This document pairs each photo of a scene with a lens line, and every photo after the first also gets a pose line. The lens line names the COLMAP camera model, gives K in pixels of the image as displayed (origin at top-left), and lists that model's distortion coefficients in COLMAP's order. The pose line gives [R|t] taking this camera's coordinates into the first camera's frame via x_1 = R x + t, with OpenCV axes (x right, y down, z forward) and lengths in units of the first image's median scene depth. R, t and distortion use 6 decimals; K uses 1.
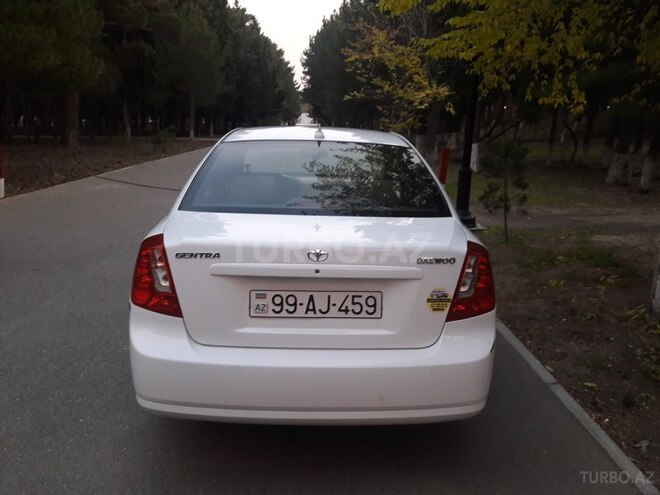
lens RADIAL K [[534.3, 0, 331.5], [0, 534.3, 249.2], [0, 0, 1]] dist [0.013912, -0.022236]
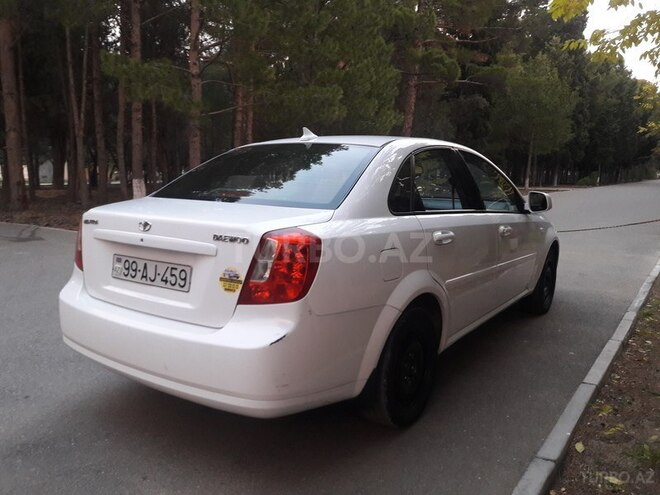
lens RADIAL K [[534.3, 0, 329.1], [0, 534.3, 244.8], [0, 0, 1]] dist [0.013912, -0.022236]
pose [[0.806506, 0.061835, -0.587983, 0.912169], [-0.121479, 0.990628, -0.062447, 0.070799], [0.578611, 0.121792, 0.806459, 0.320242]]
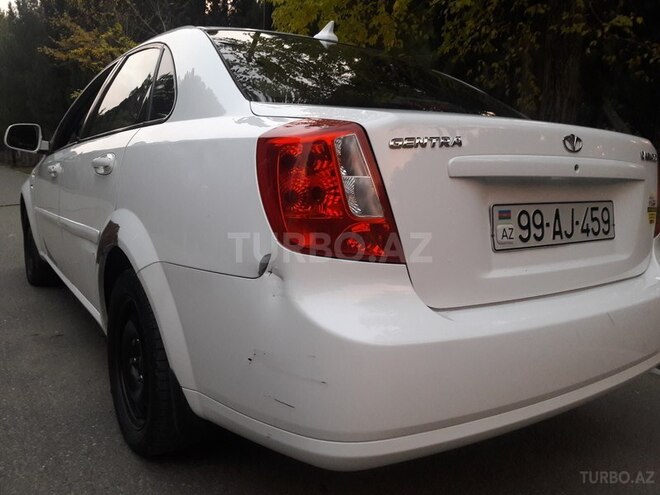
lens RADIAL K [[534.3, 0, 329.9], [0, 534.3, 246.2], [0, 0, 1]] dist [0.013912, -0.022236]
pose [[0.845387, -0.087173, 0.526994, -0.606793], [0.116901, 0.992870, -0.023292, 0.112150], [-0.521206, 0.081297, 0.849550, 0.596786]]
